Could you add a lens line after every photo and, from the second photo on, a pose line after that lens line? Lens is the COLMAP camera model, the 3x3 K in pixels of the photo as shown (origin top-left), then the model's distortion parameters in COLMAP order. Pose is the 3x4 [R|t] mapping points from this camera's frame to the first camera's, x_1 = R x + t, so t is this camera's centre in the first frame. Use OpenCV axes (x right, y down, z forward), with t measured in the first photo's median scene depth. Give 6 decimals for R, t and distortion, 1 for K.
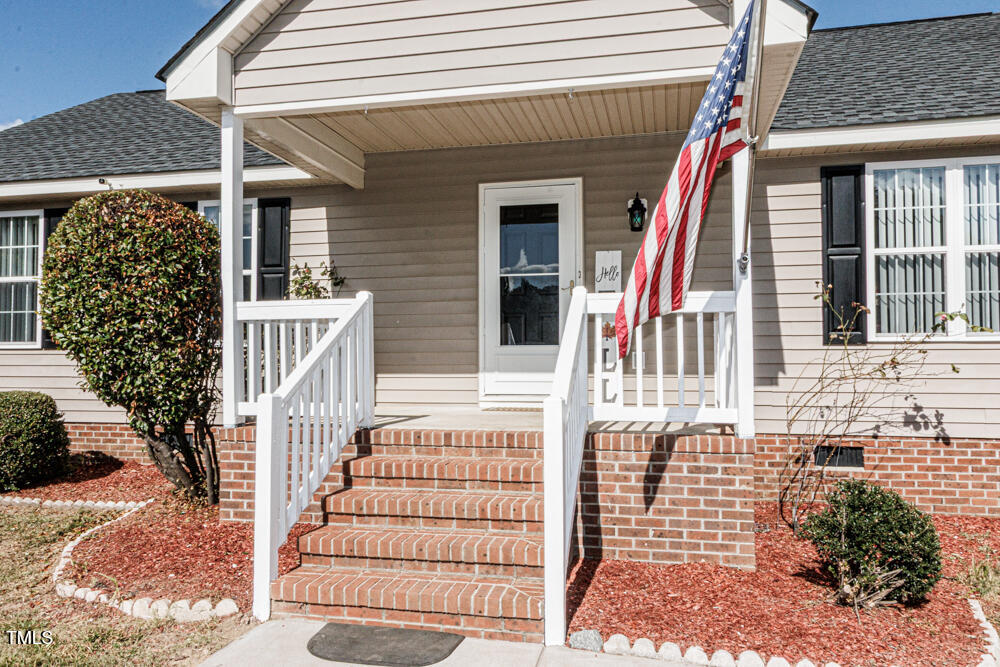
lens RADIAL K [[779.2, 0, 500.0], [0, 779.2, 333.5], [0, 0, 1]] dist [0.001584, -0.002057]
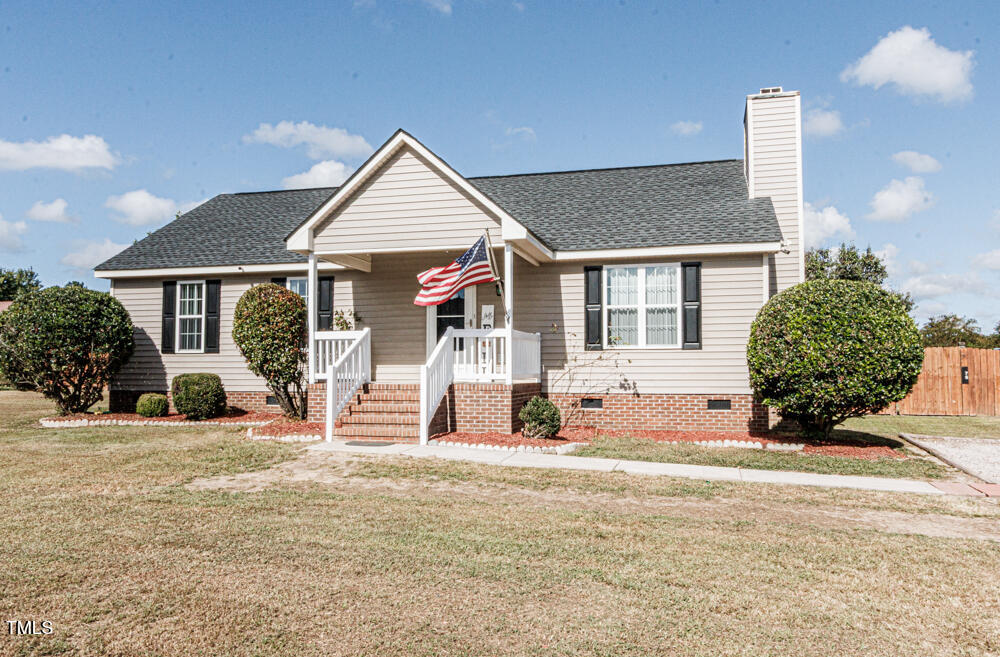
lens RADIAL K [[806.4, 0, 500.0], [0, 806.4, 328.5], [0, 0, 1]] dist [0.000738, -0.000576]
pose [[0.999225, -0.000280, -0.039373, 0.280493], [-0.000569, 0.999768, -0.021553, 0.001980], [0.039370, 0.021559, 0.998992, -1.236538]]
